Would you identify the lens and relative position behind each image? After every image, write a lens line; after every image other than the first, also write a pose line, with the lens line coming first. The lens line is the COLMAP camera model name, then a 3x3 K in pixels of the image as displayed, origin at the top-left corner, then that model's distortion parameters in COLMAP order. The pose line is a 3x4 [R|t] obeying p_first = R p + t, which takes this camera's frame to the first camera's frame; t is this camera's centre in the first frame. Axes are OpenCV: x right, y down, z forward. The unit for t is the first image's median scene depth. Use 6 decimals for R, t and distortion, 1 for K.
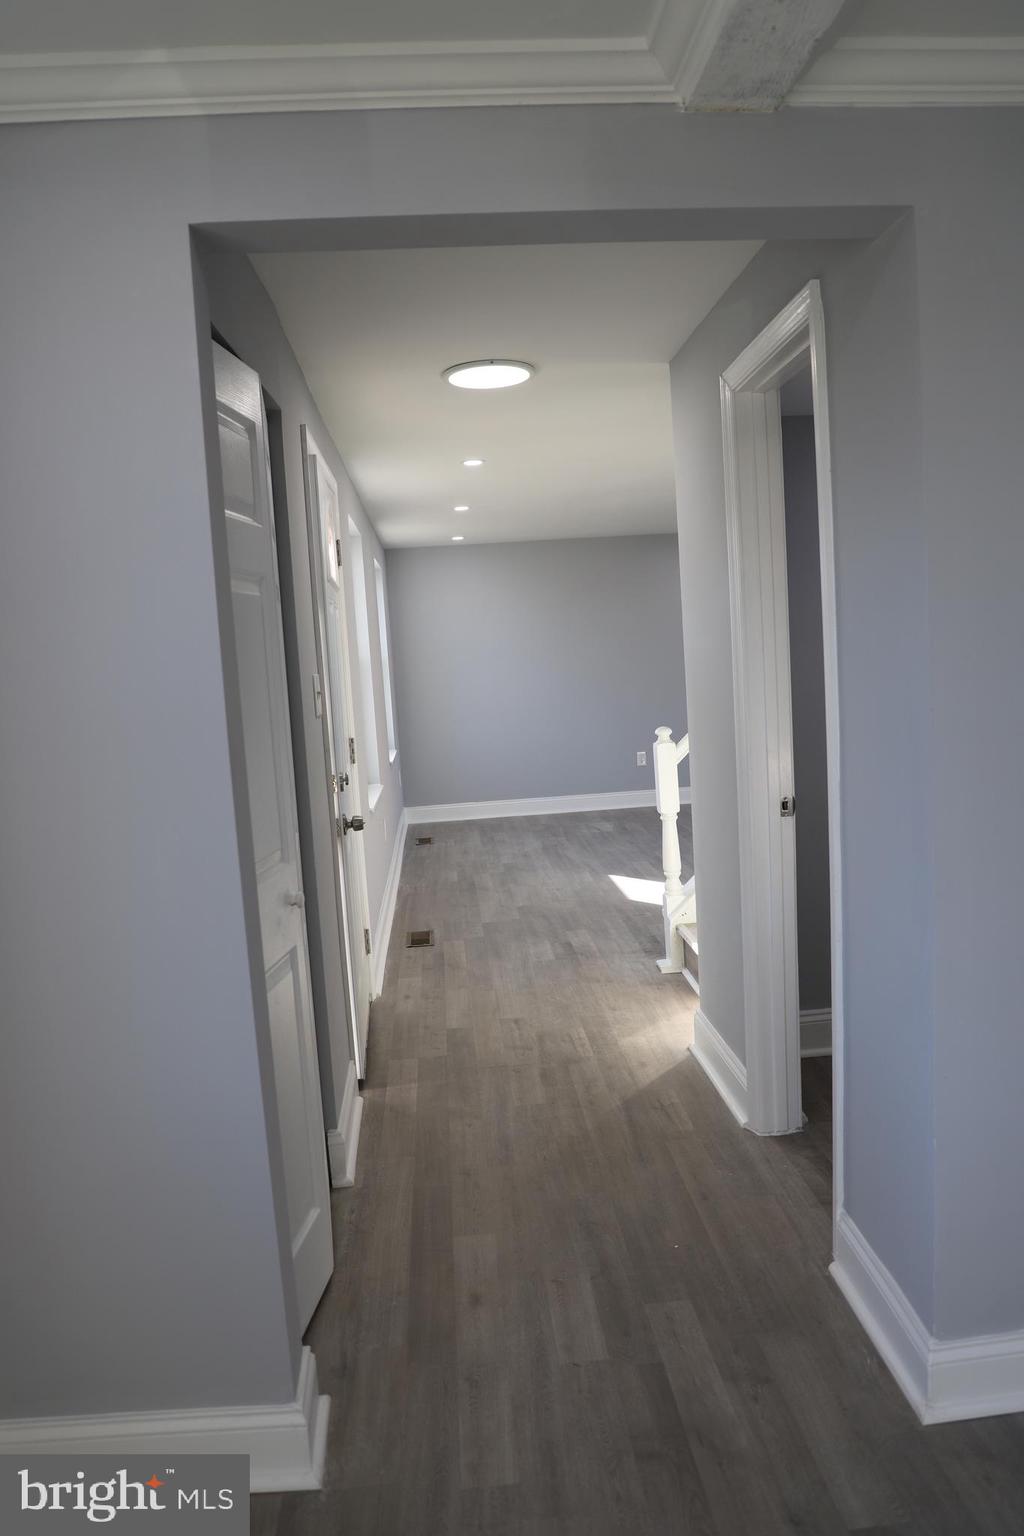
lens RADIAL K [[1054.3, 0, 512.0], [0, 1054.3, 768.0], [0, 0, 1]] dist [-0.078186, 0.044396]
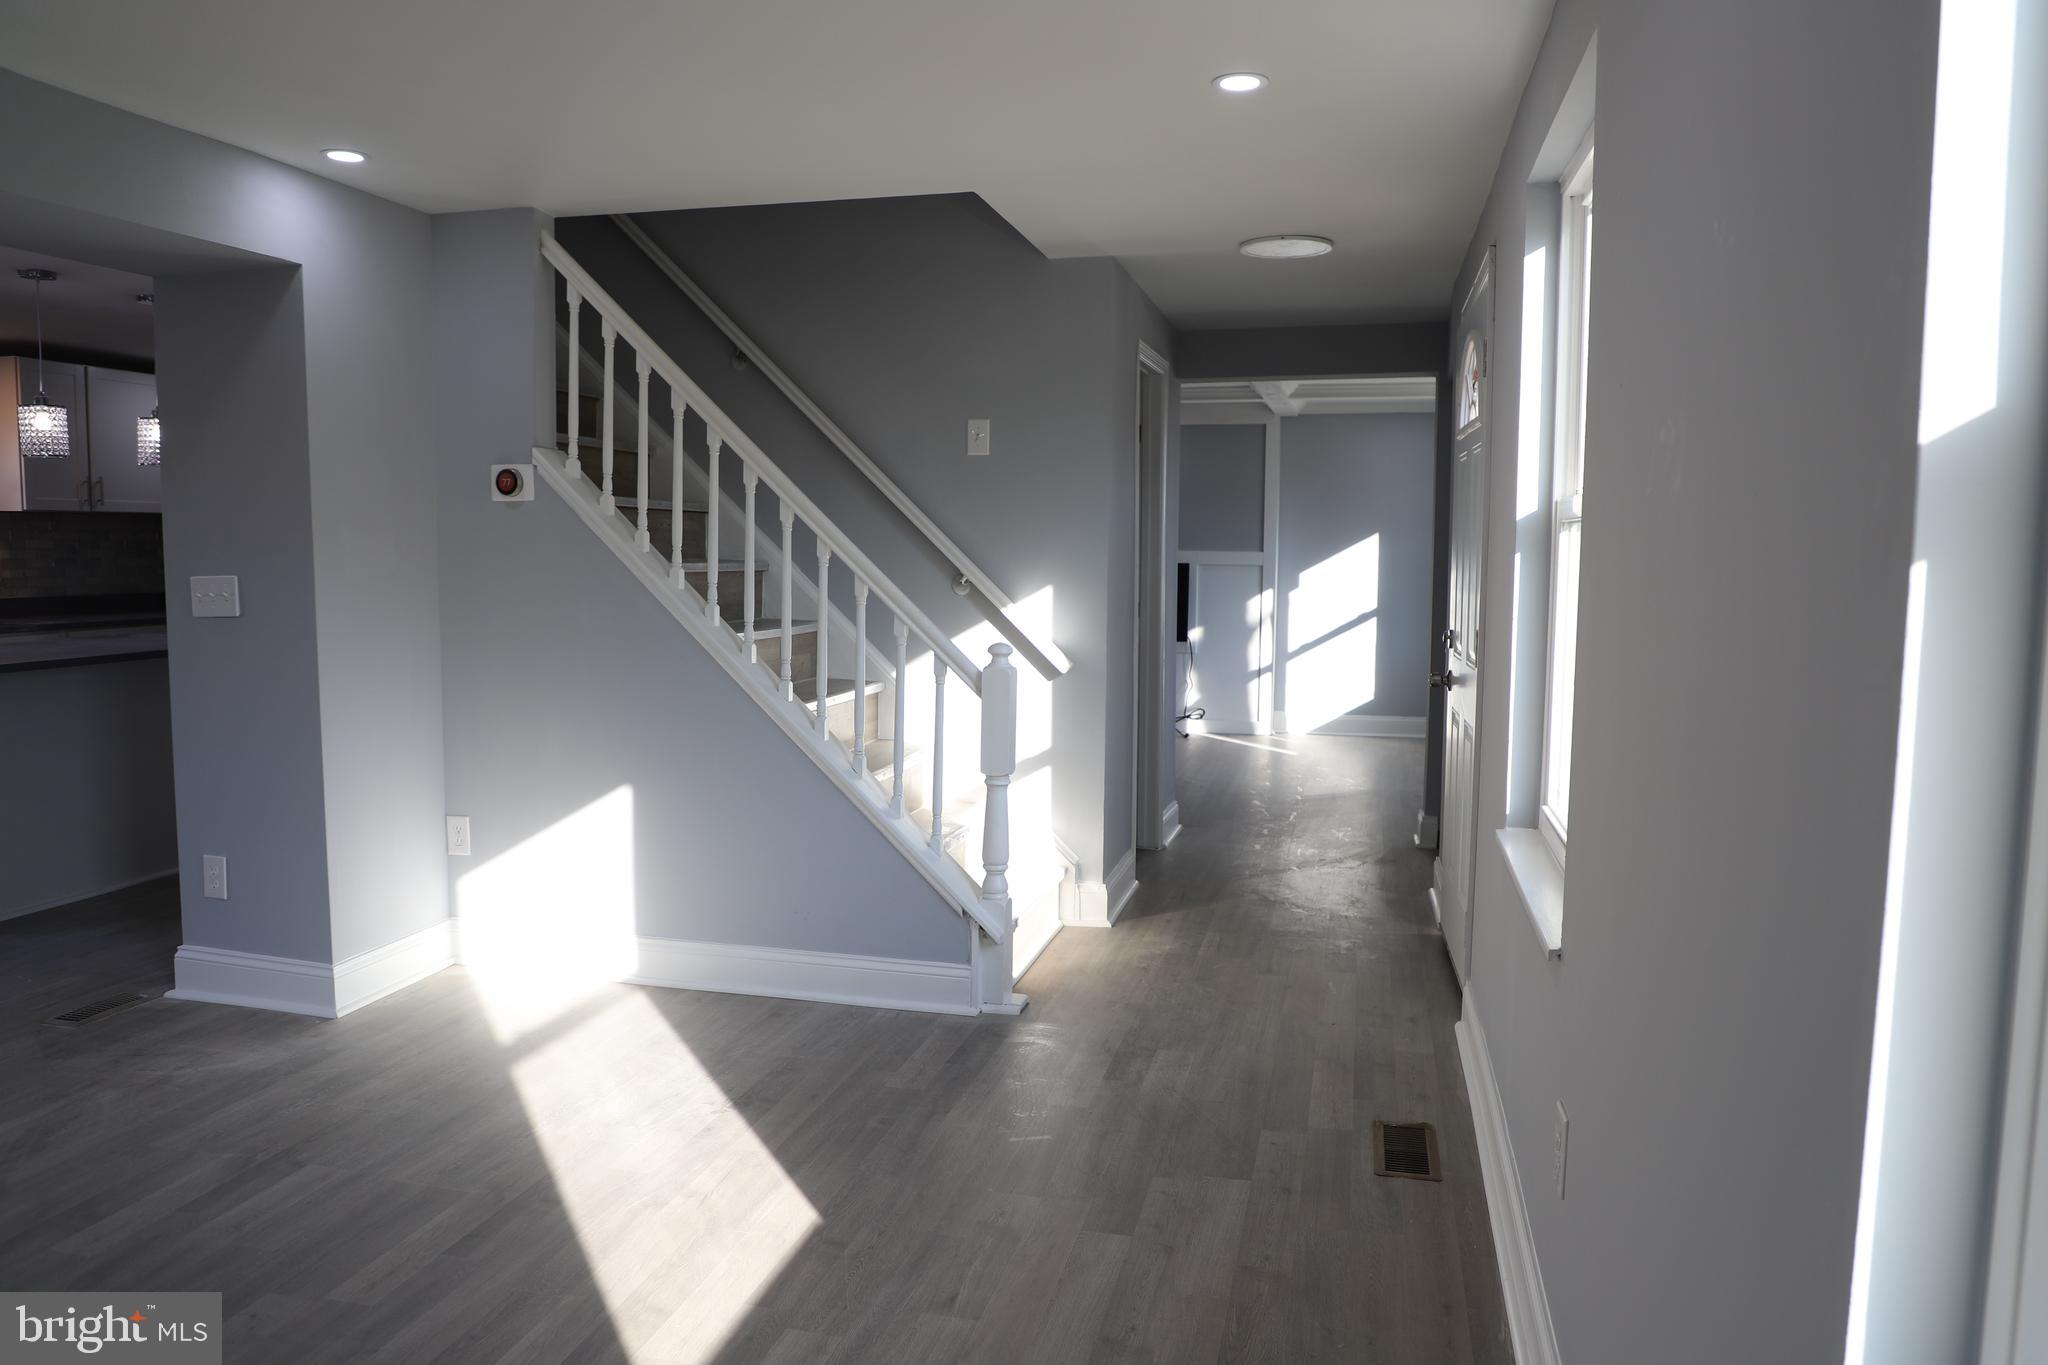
lens RADIAL K [[1405.8, 0, 1024.0], [0, 1405.8, 682.5], [0, 0, 1]] dist [-0.078186, 0.044396]
pose [[-0.950689, 0.023005, 0.309293, -0.126451], [0.082170, 0.980291, 0.179657, -0.154443], [-0.299064, 0.196213, -0.933842, 1.644121]]
